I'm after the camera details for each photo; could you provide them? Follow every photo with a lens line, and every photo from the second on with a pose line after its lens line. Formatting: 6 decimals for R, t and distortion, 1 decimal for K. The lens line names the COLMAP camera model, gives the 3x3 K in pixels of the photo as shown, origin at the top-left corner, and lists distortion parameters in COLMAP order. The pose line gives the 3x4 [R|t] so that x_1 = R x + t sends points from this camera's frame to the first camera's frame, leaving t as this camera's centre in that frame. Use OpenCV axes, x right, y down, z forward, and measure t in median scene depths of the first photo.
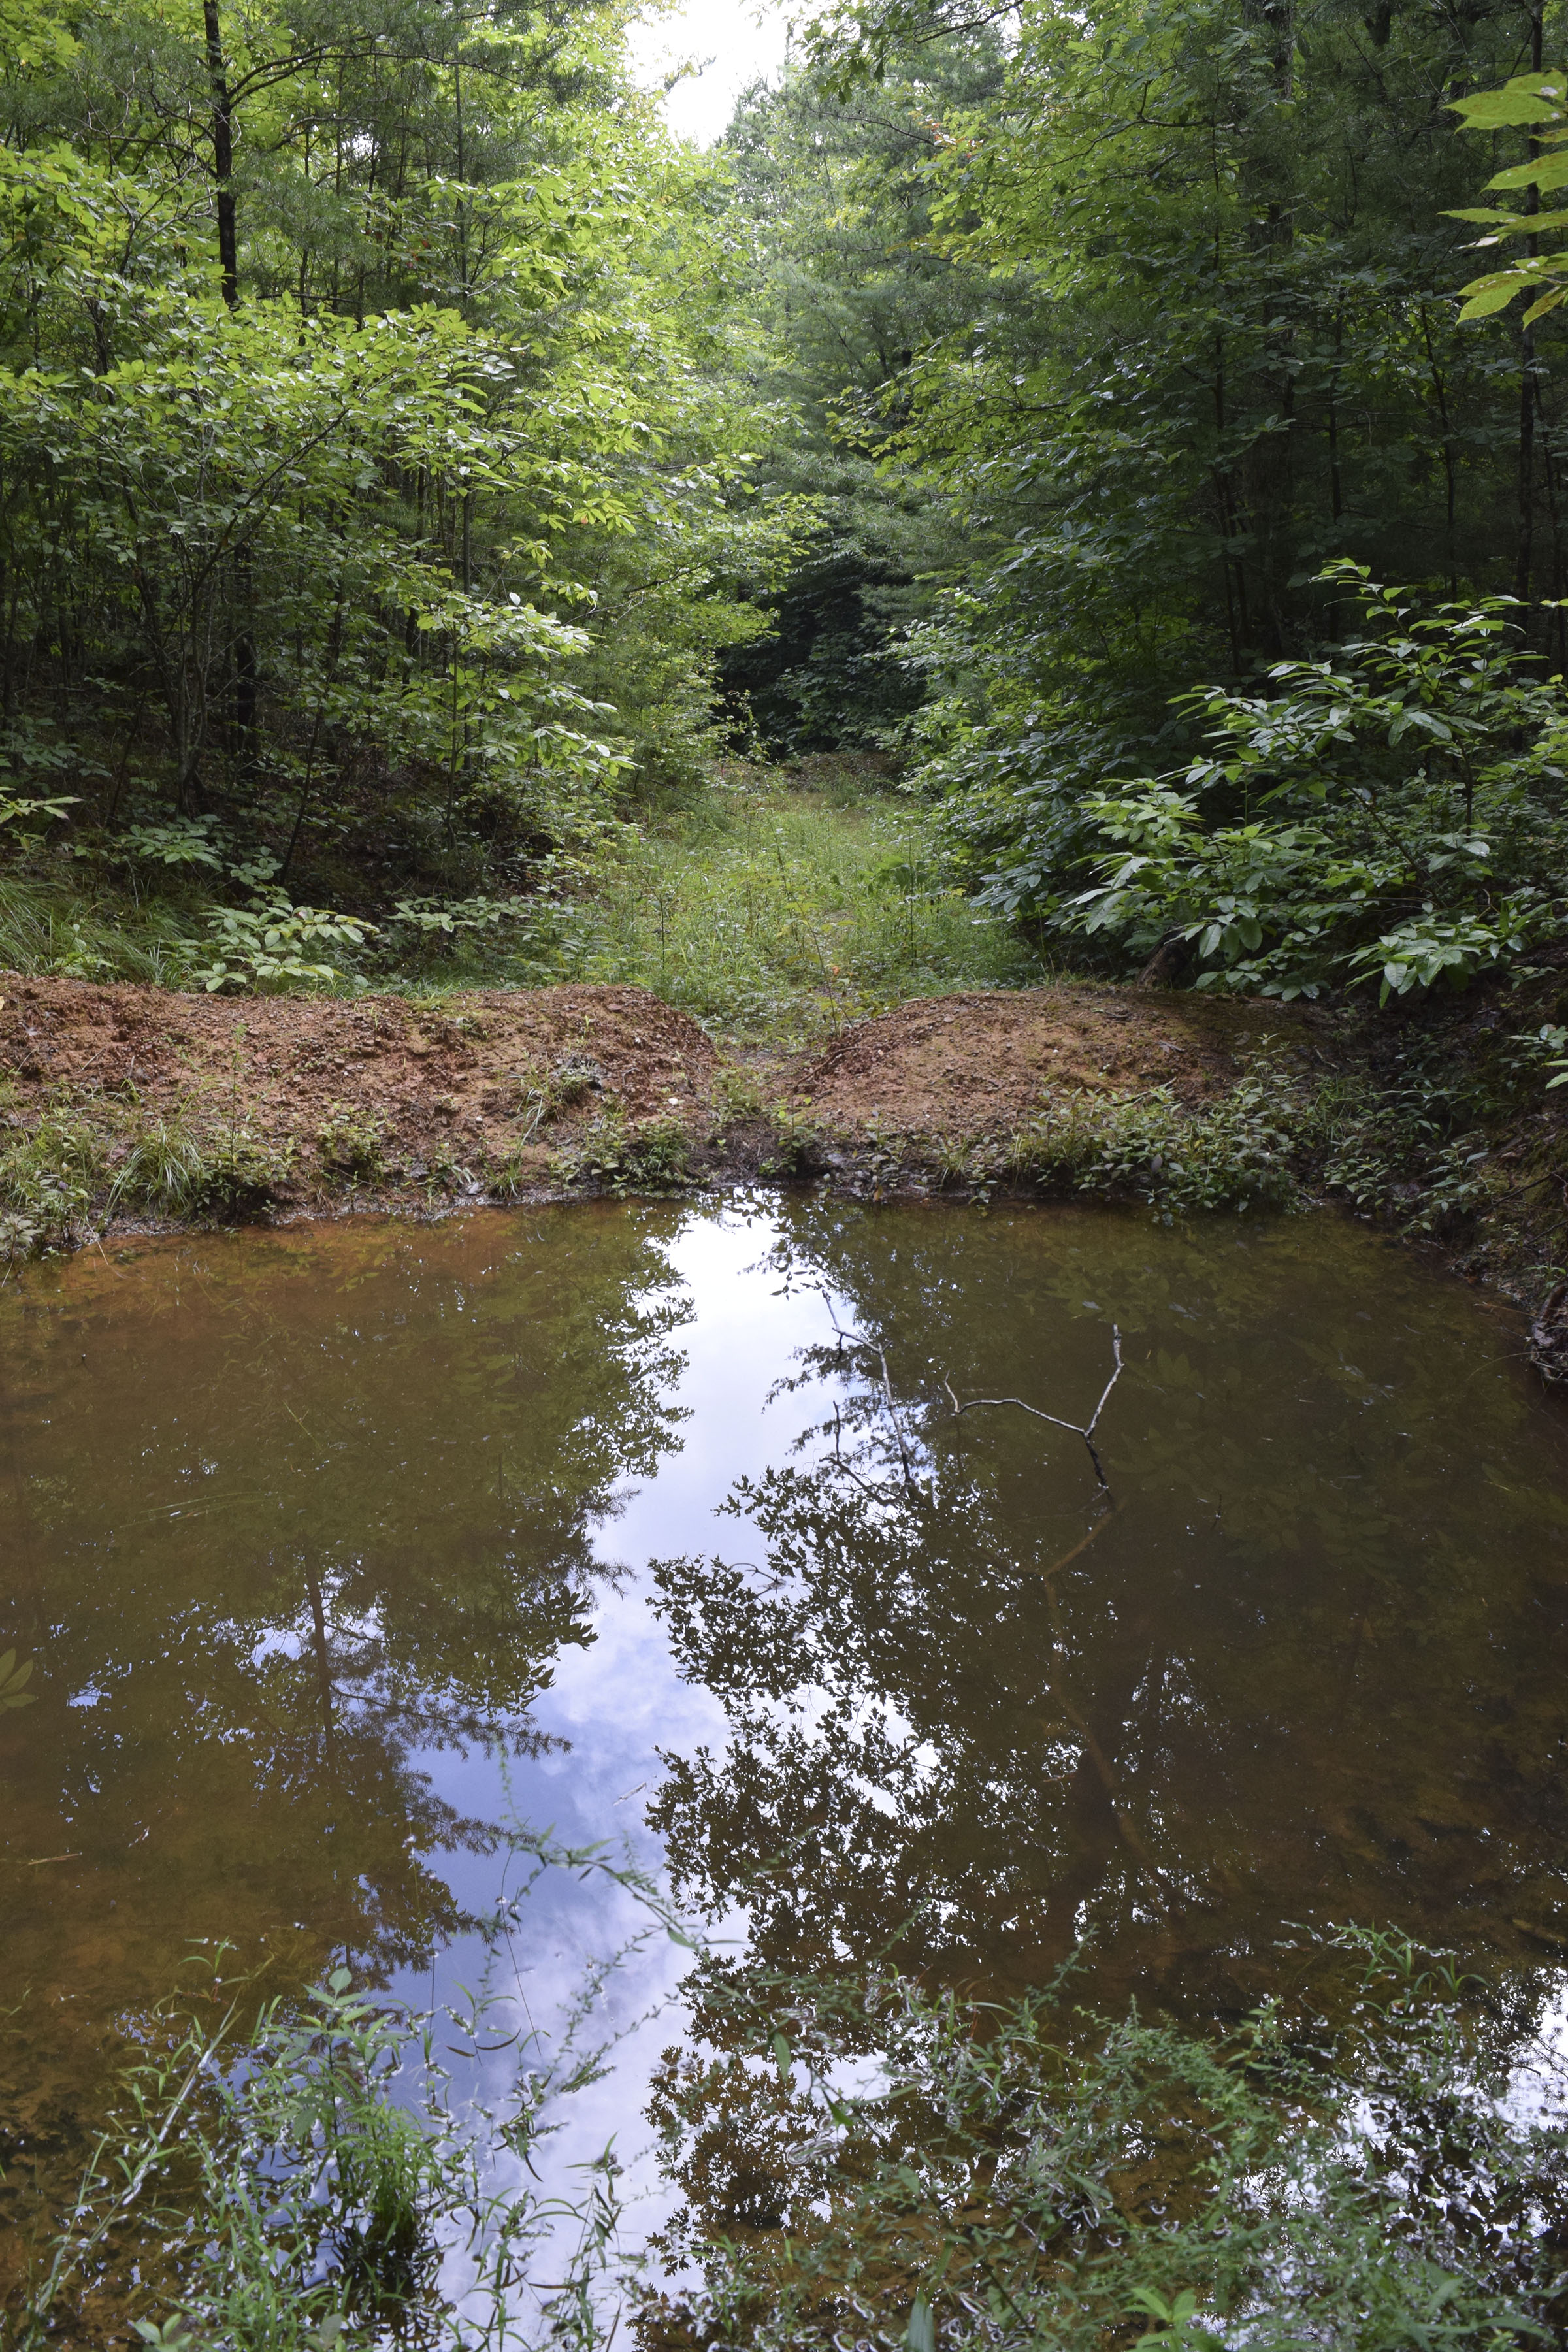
lens RADIAL K [[1842.7, 0, 760.7], [0, 1842.7, 1169.5], [0, 0, 1]] dist [-0.100517, 0.027924]
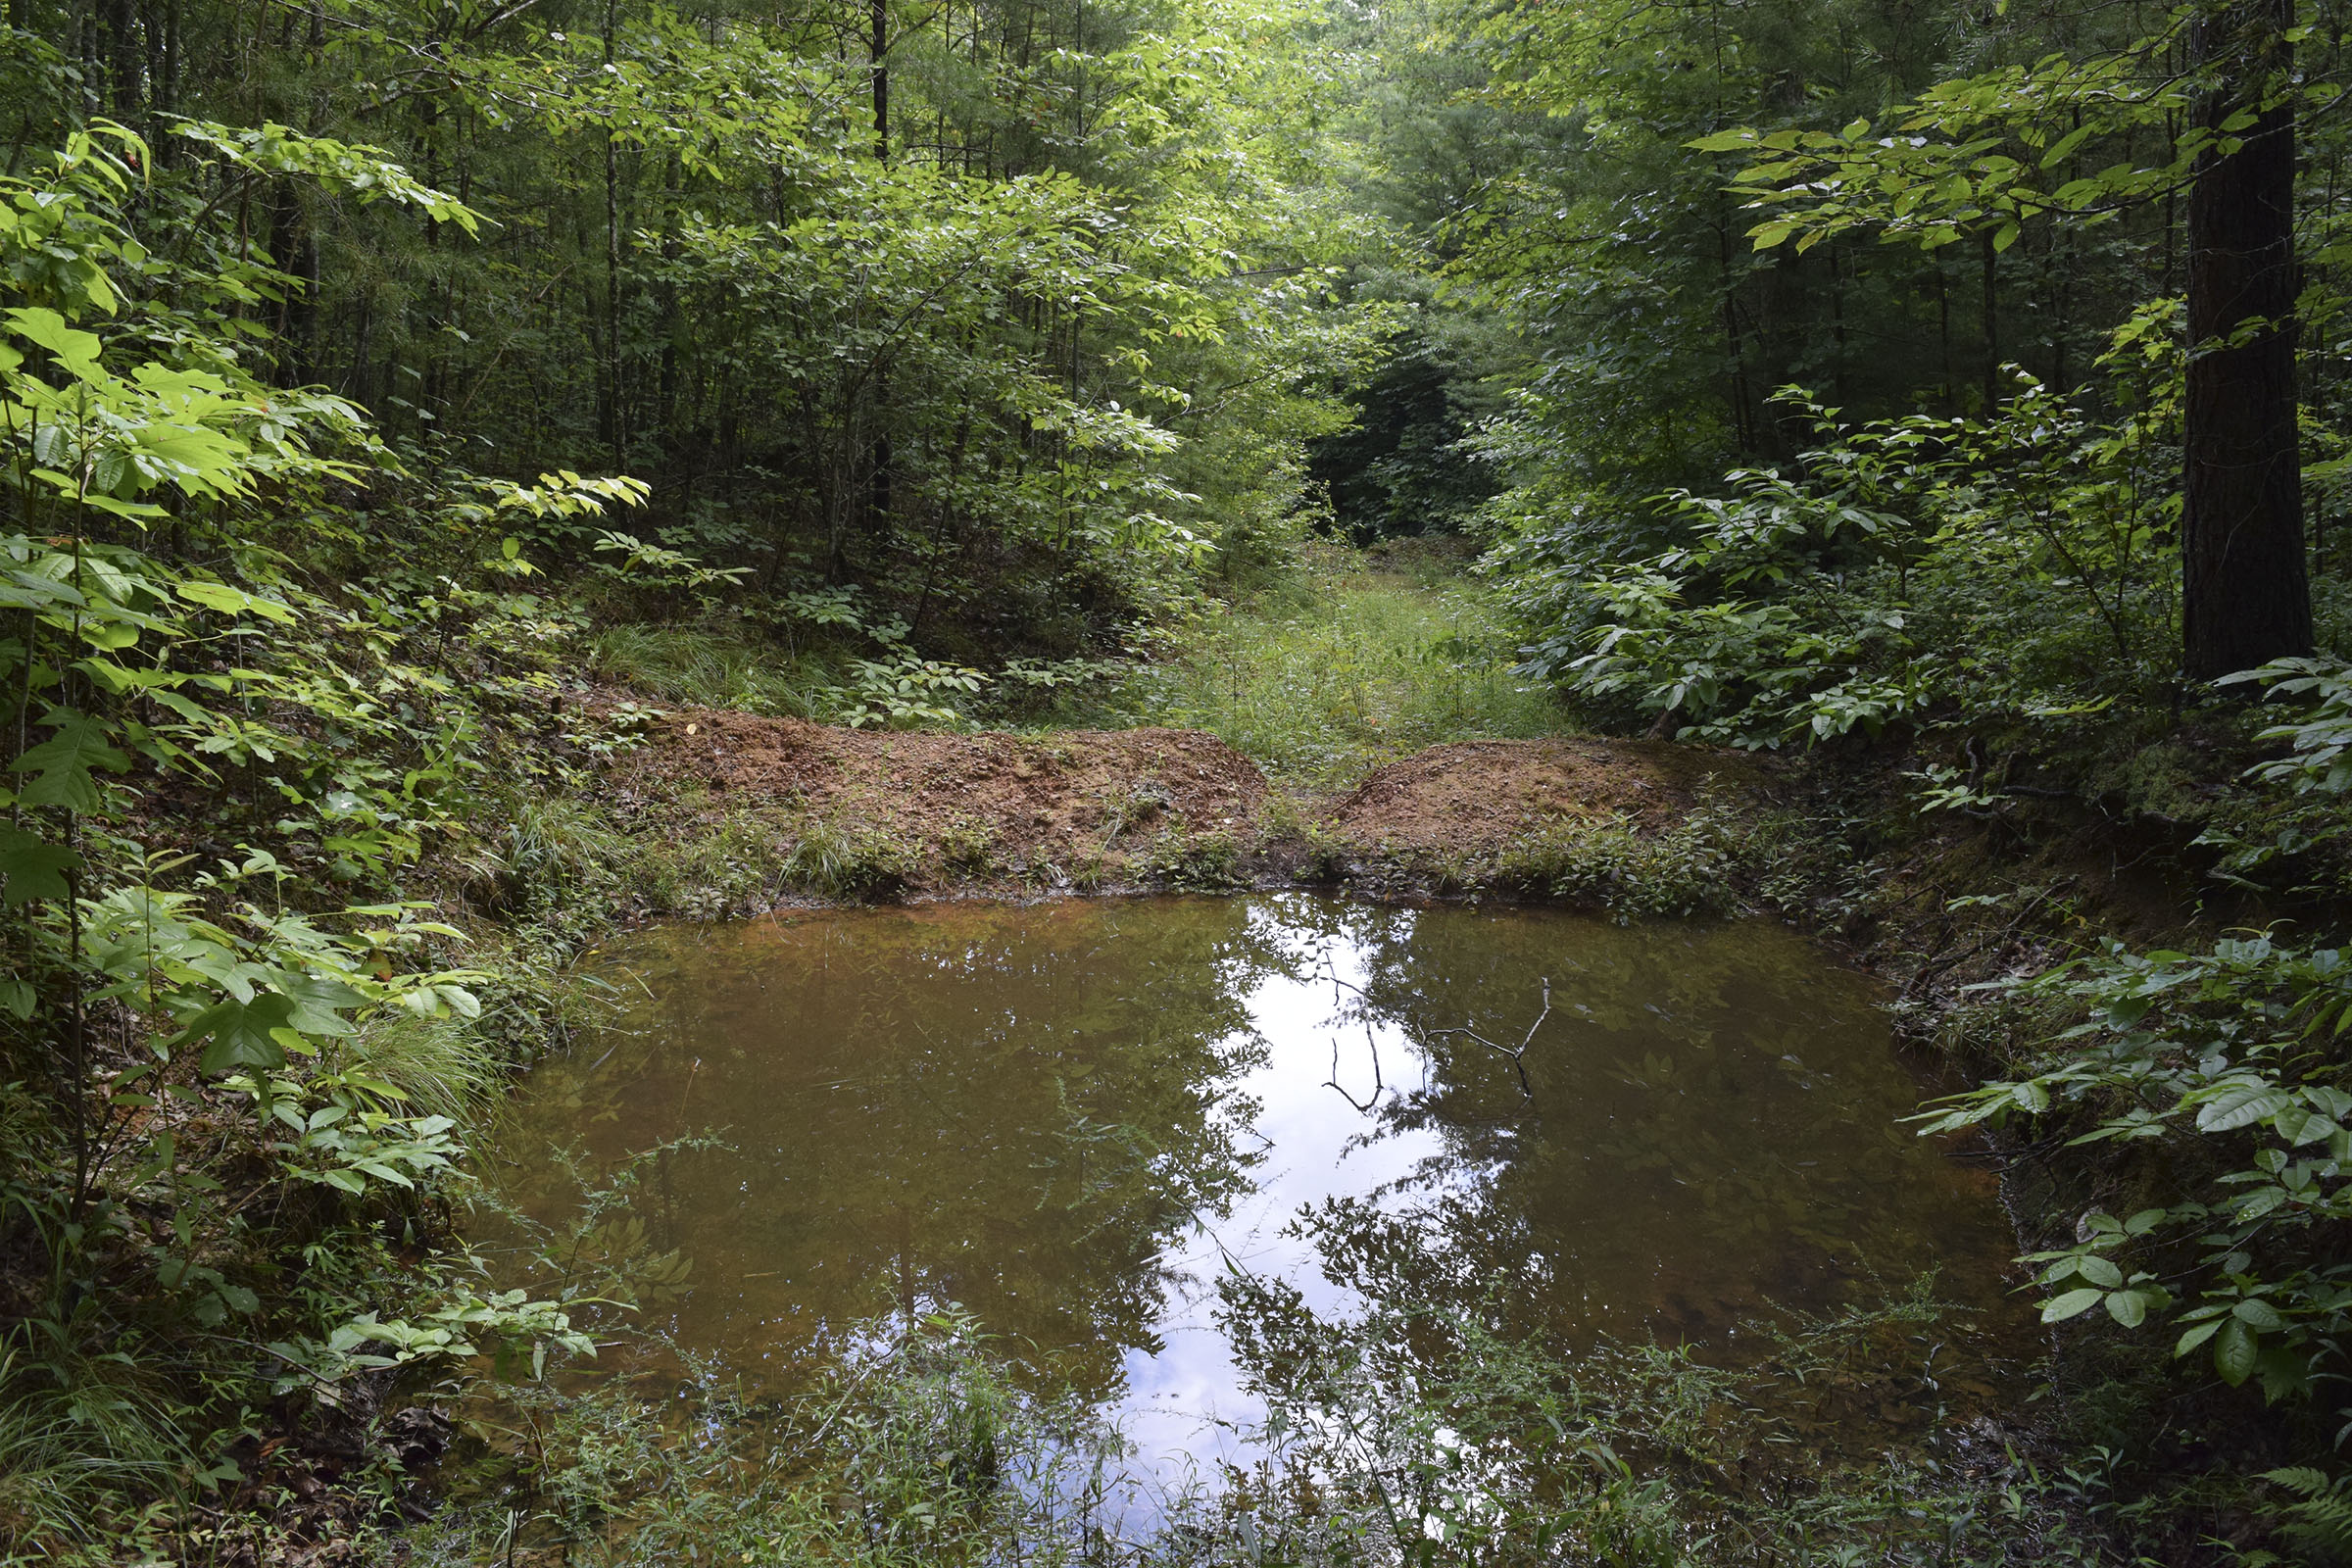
lens RADIAL K [[1842.7, 0, 1187.5], [0, 1842.7, 772.3], [0, 0, 1]] dist [-0.100517, 0.027924]
pose [[0.995525, 0.019695, -0.092425, 0.030831], [-0.028321, 0.995267, -0.092964, 0.036150], [0.090156, 0.095165, 0.991370, -0.174992]]
